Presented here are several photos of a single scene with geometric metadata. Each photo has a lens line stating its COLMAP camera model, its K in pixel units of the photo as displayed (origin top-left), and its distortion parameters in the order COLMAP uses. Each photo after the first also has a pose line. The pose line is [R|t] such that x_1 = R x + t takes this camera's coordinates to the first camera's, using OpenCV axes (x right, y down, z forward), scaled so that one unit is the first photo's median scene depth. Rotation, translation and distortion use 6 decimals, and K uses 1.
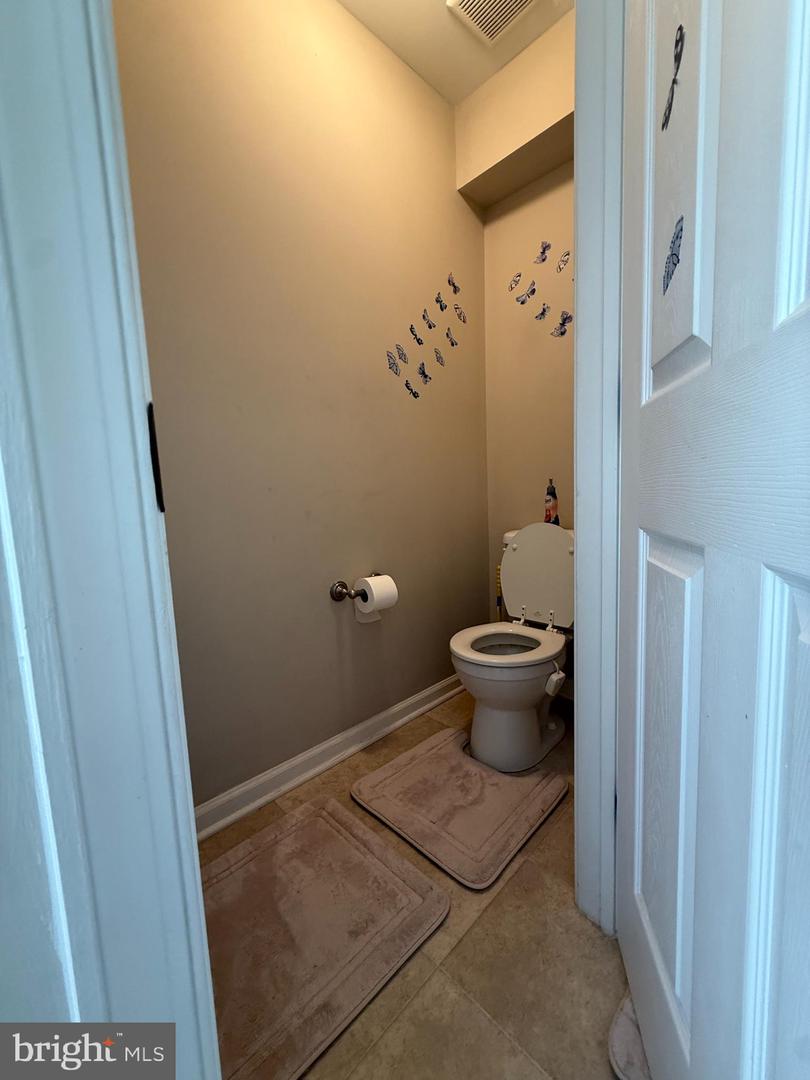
lens RADIAL K [[426.8, 0, 405.3], [0, 426.8, 539.5], [0, 0, 1]] dist [-0.004477, -0.000227]
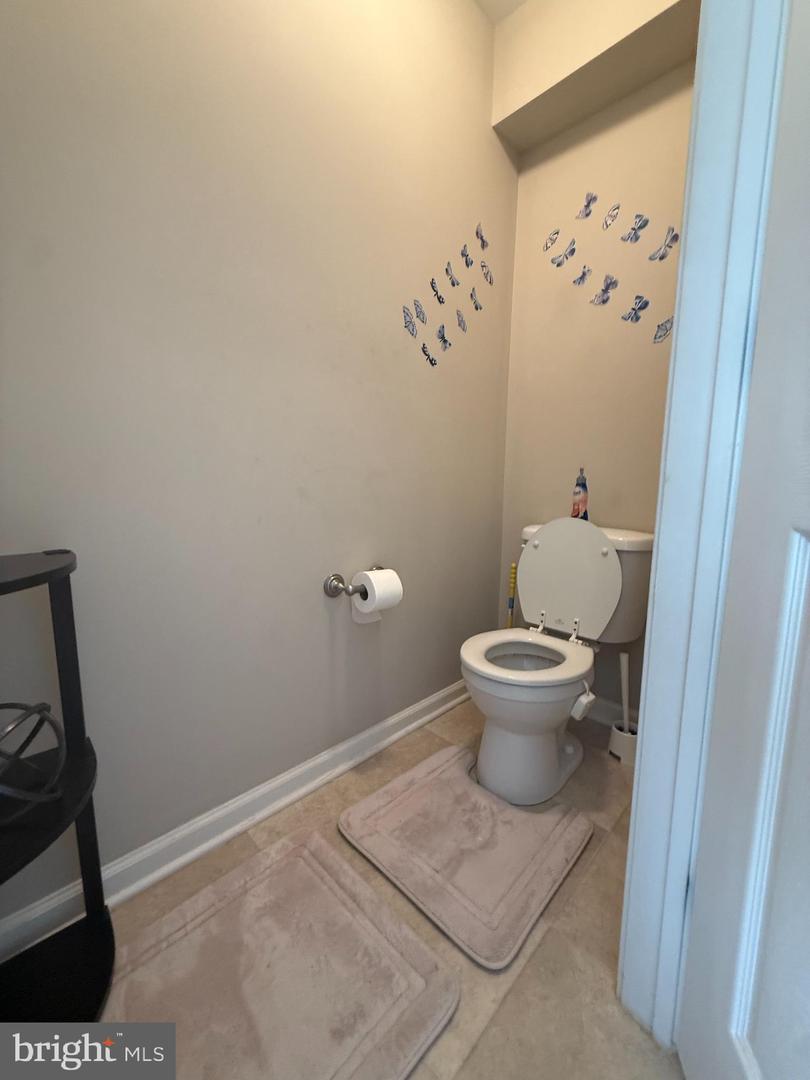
lens RADIAL K [[426.8, 0, 404.3], [0, 426.8, 540.4], [0, 0, 1]] dist [-0.004477, -0.000227]
pose [[0.998595, 0.050172, 0.017077, -0.035668], [-0.050619, 0.998357, 0.026840, 0.000921], [-0.015703, -0.027666, 0.999494, 0.153469]]
